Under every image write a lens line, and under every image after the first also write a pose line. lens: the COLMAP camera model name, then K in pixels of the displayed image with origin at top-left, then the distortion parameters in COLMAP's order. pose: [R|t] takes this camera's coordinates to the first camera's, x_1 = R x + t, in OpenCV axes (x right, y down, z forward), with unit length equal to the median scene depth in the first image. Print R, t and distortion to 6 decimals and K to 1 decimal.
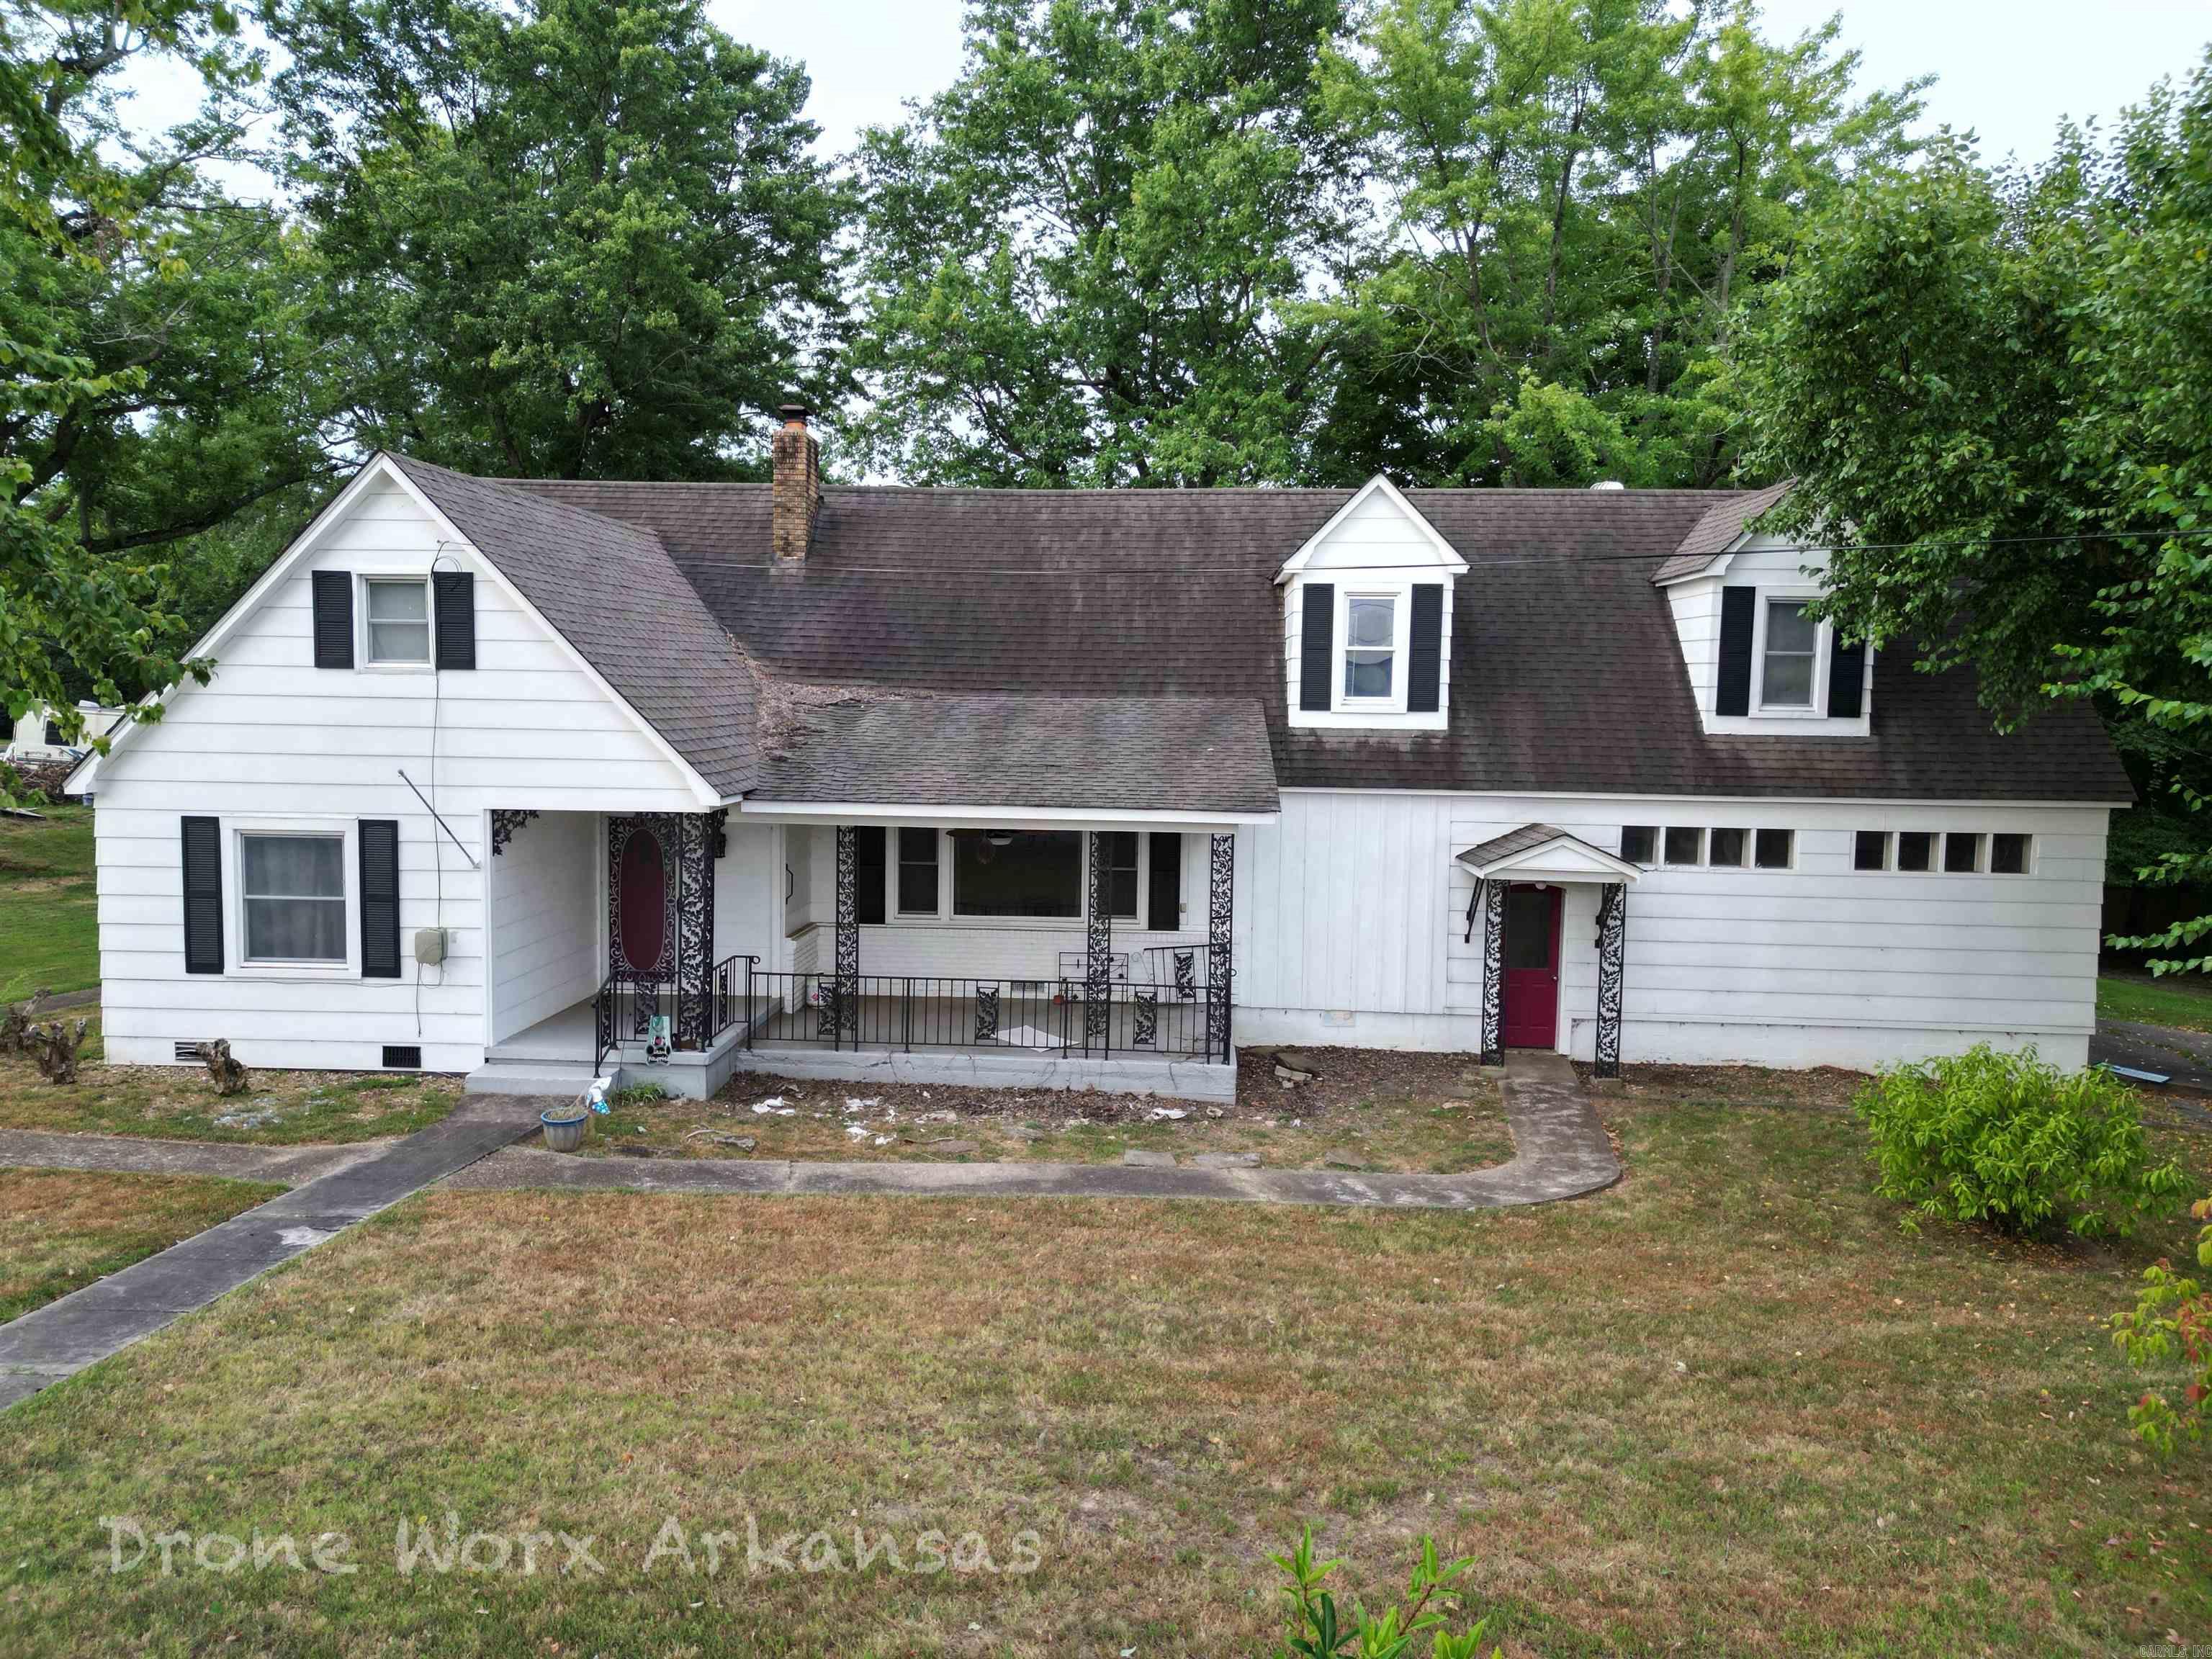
lens RADIAL K [[1564.4, 0, 1106.0], [0, 1564.4, 829.5], [0, 0, 1]] dist [0.035470, -0.004727]
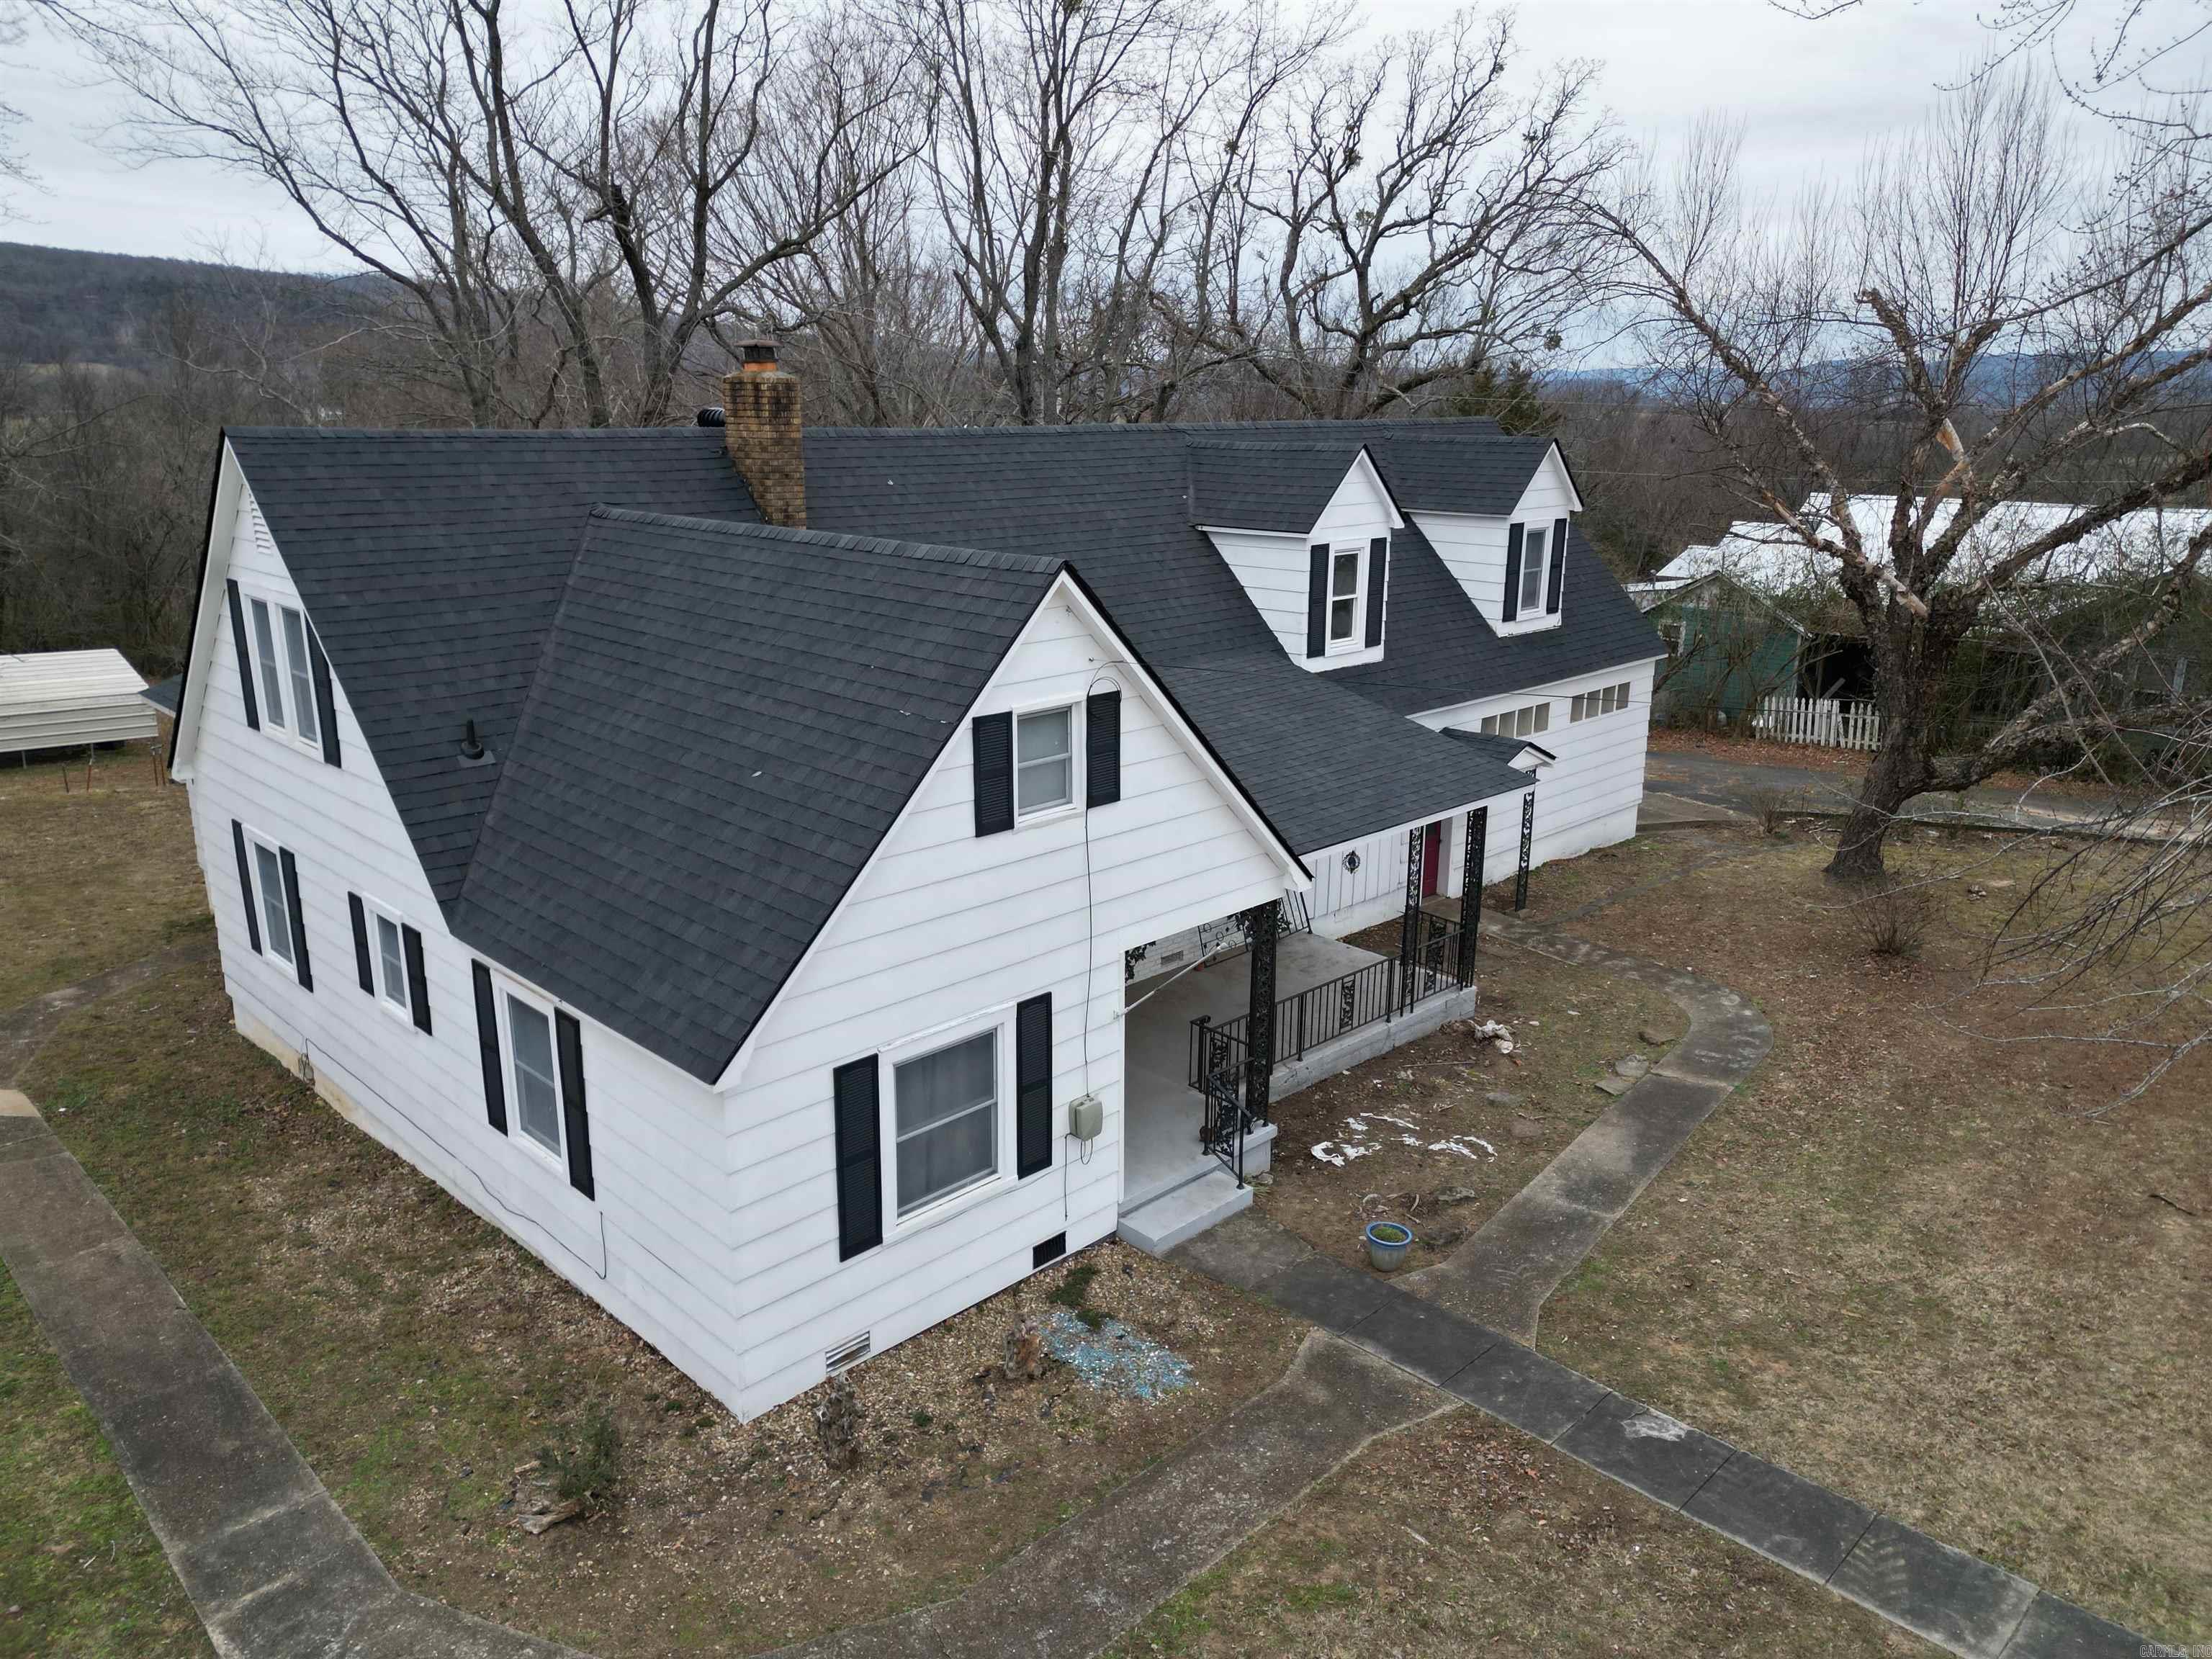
lens RADIAL K [[1564.4, 0, 1106.0], [0, 1564.4, 829.5], [0, 0, 1]] dist [0.035470, -0.004727]
pose [[0.671613, -0.212124, 0.709887, -0.987914], [0.073418, 0.972477, 0.221130, -0.267922], [-0.737256, -0.096395, 0.668702, 0.424043]]
